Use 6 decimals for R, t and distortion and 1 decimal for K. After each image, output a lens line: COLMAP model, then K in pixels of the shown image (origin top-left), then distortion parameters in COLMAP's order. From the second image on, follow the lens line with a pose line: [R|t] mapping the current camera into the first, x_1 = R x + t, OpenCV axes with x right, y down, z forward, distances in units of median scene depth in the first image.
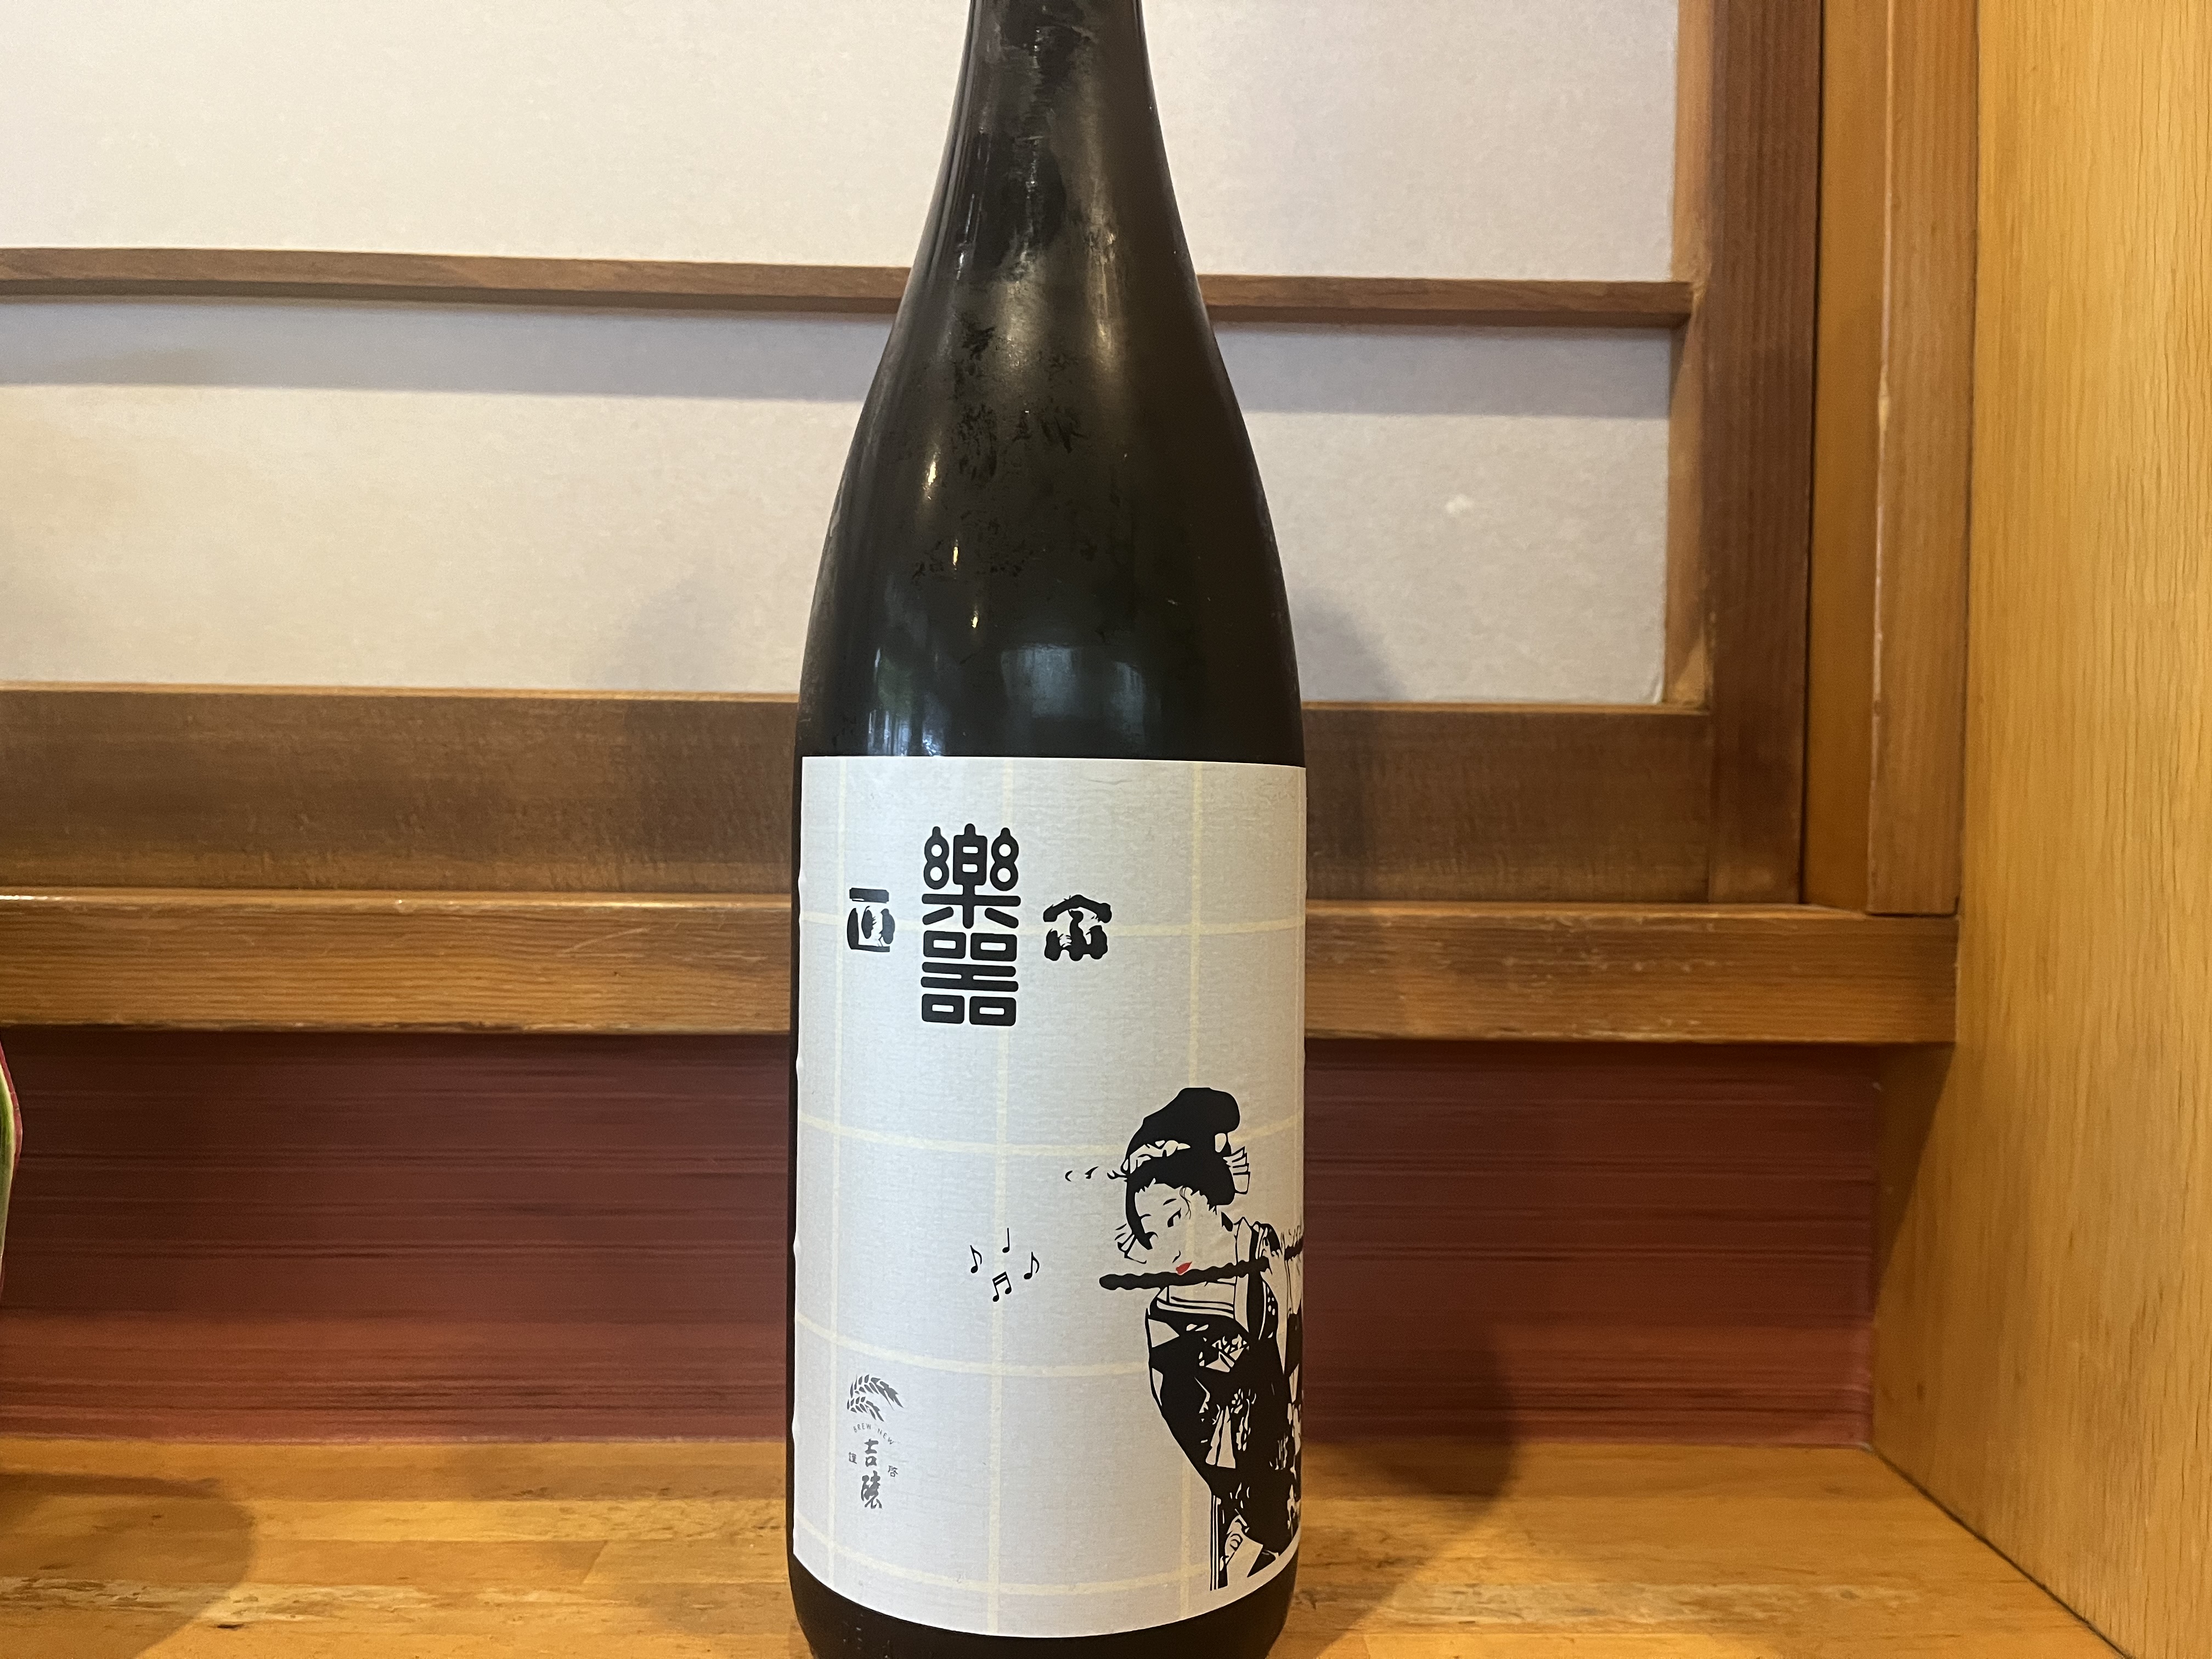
lens RADIAL K [[1669.7, 0, 1109.0], [0, 1669.7, 835.4], [0, 0, 1]] dist [0.042893, -0.073561]
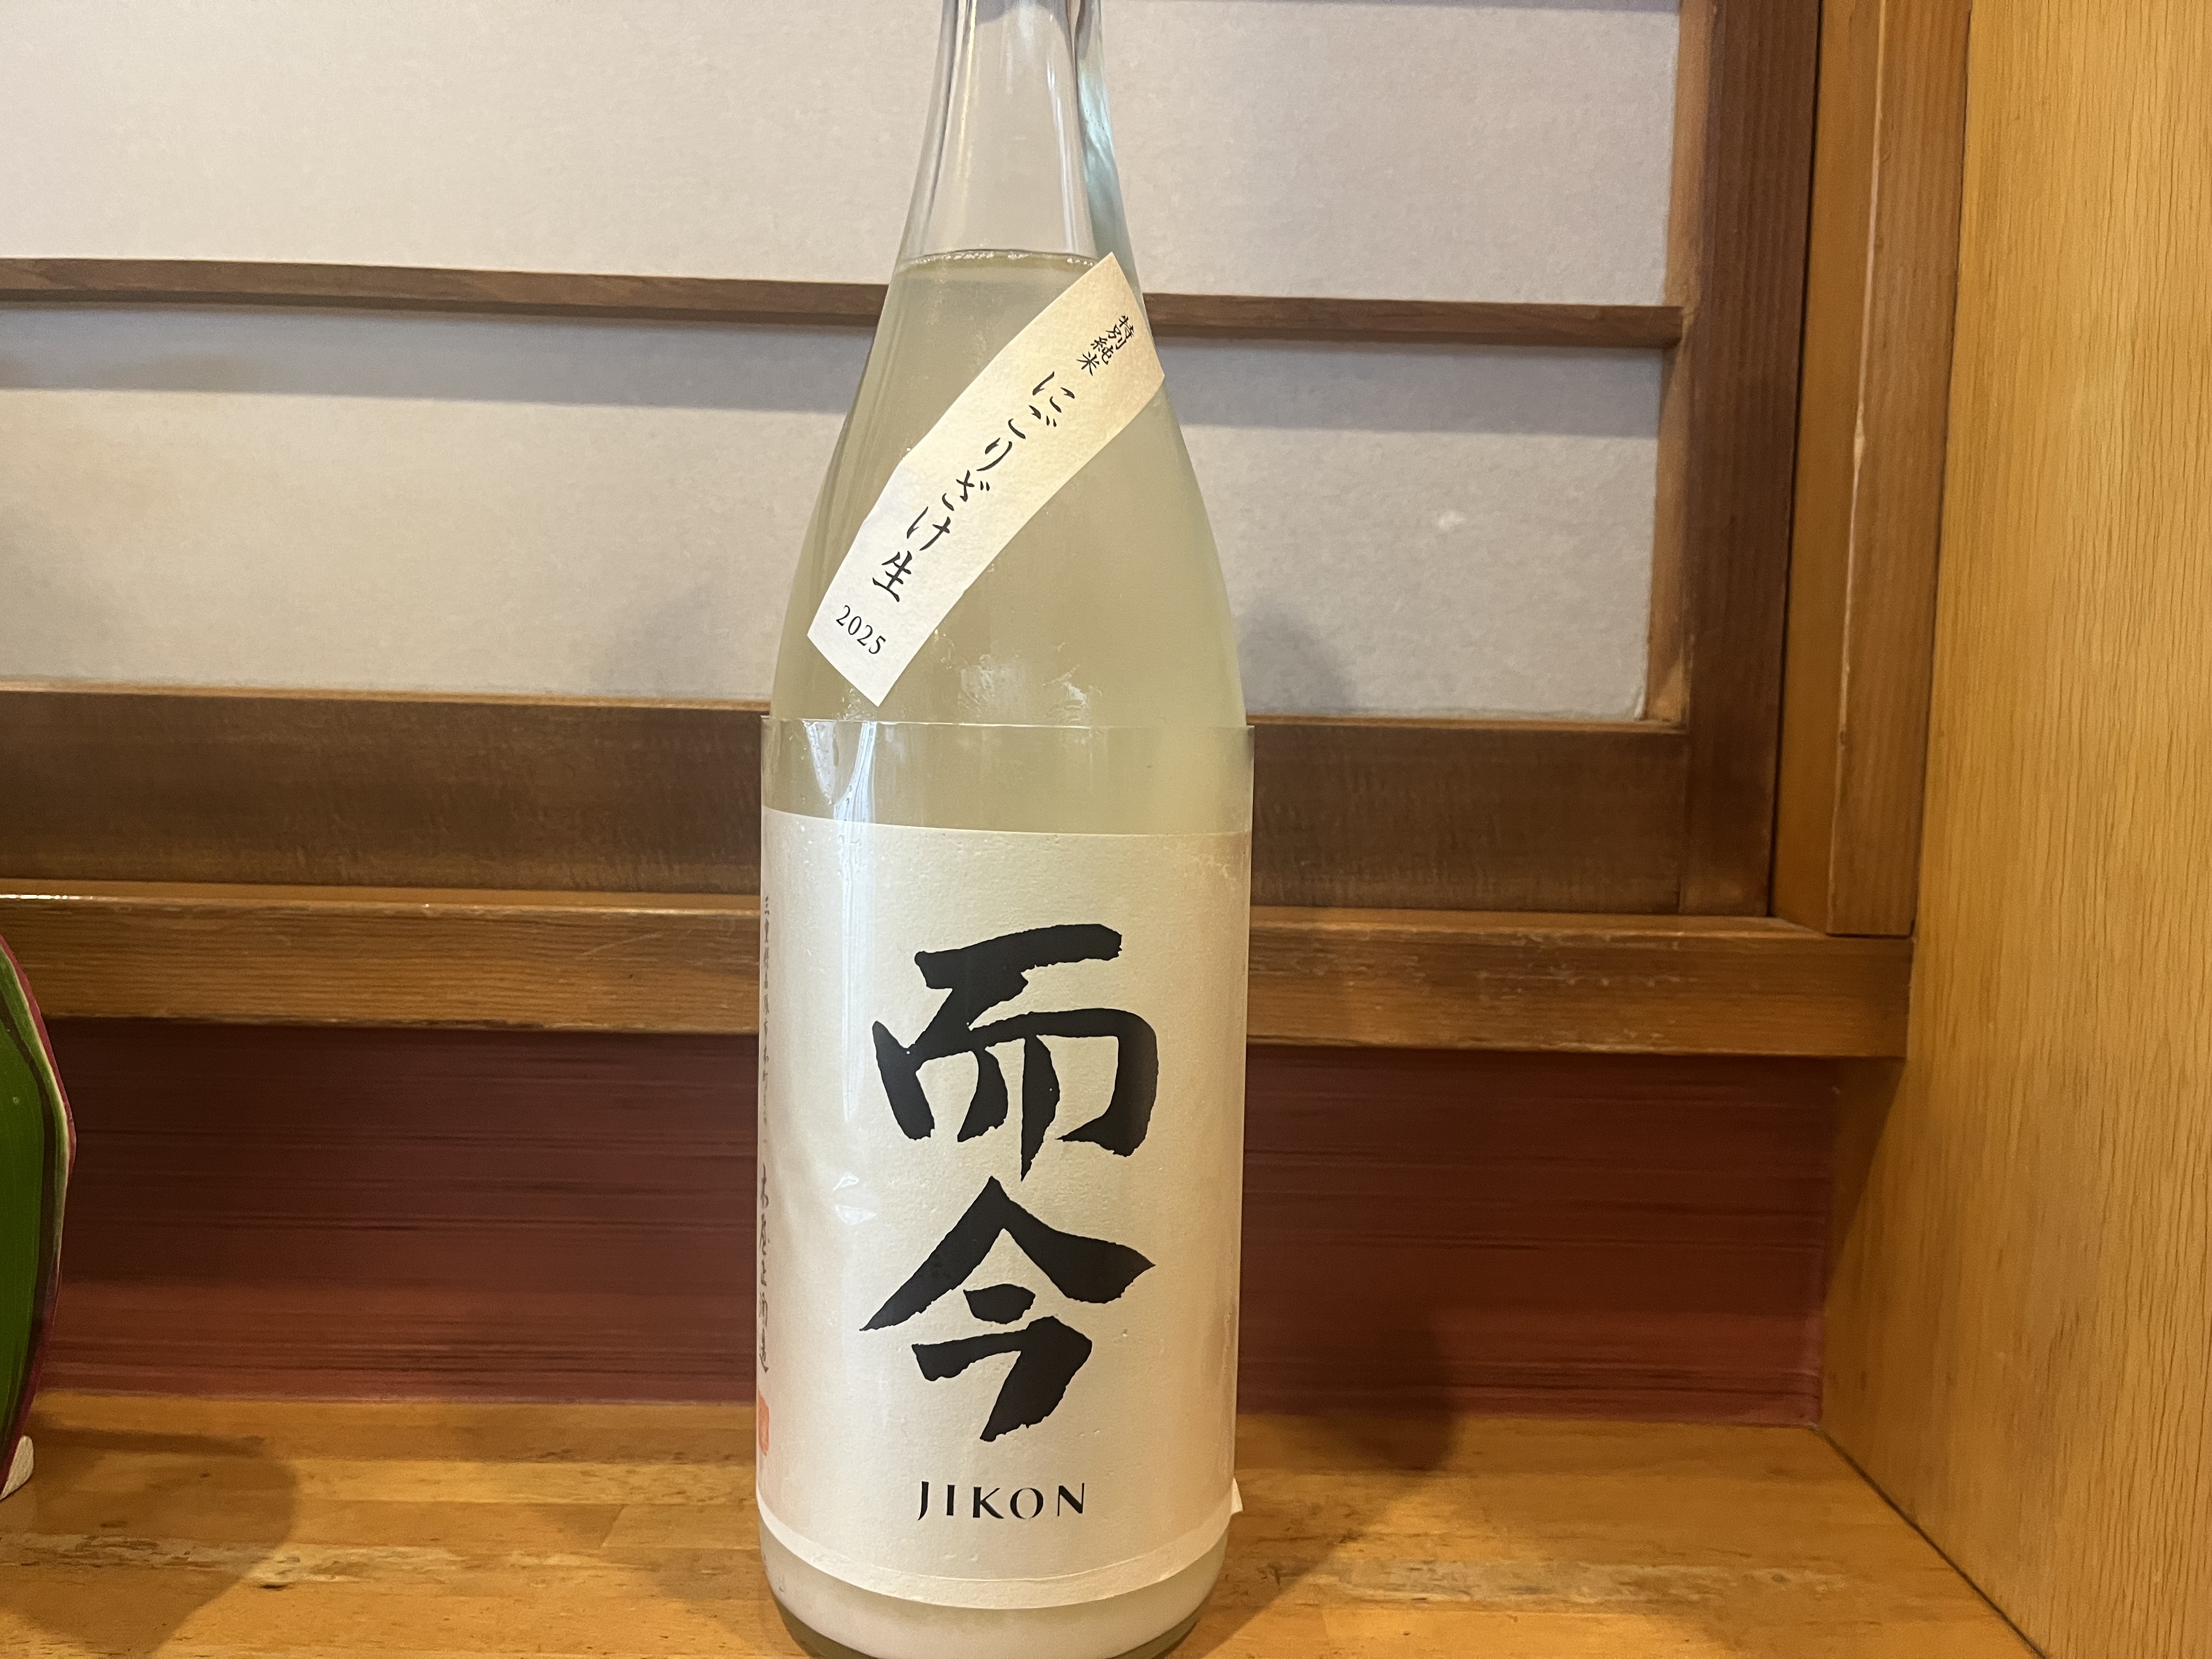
lens RADIAL K [[1669.7, 0, 1127.0], [0, 1669.7, 828.3], [0, 0, 1]] dist [0.042893, -0.073561]
pose [[0.999867, 0.013454, -0.009167, 0.023848], [-0.012946, 0.998489, 0.053413, -0.065811], [0.009872, -0.053287, 0.998530, -0.041412]]
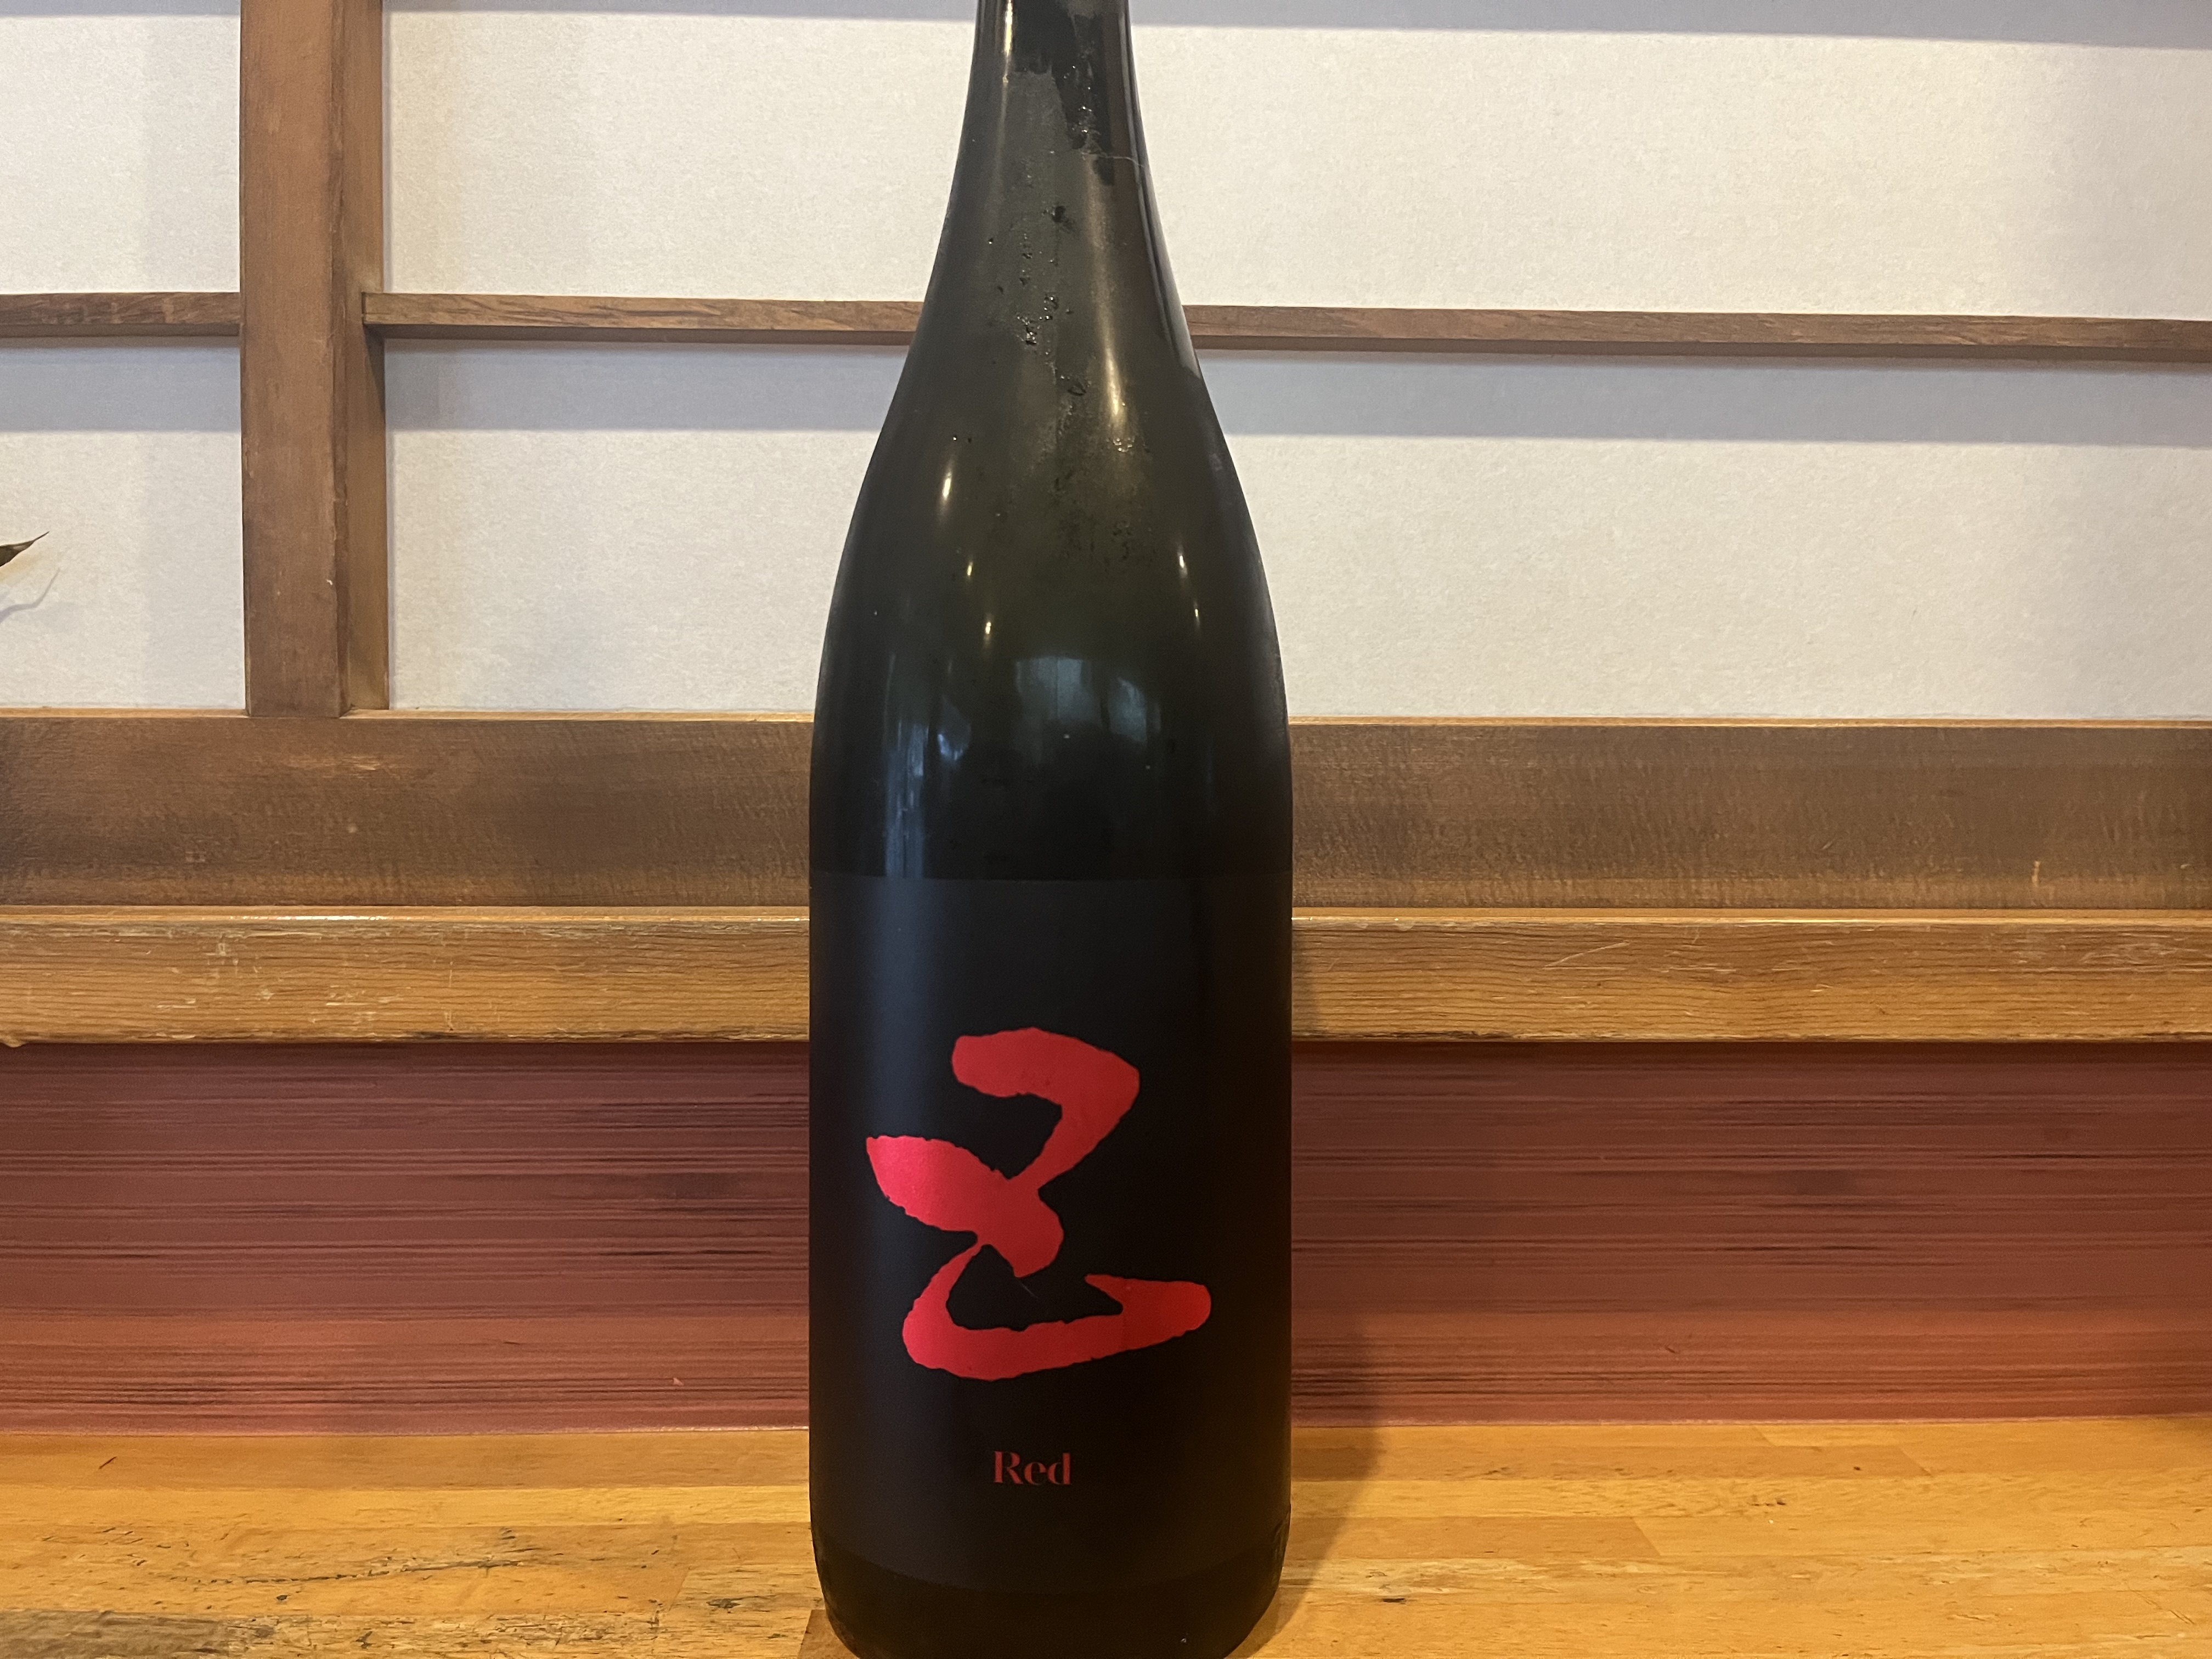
lens RADIAL K [[1669.7, 0, 1100.9], [0, 1669.7, 824.4], [0, 0, 1]] dist [0.042893, -0.073561]
pose [[0.999960, -0.007872, -0.004240, -0.561994], [0.007874, 0.999969, 0.000522, -0.021287], [0.004235, -0.000555, 0.999991, -0.062143]]
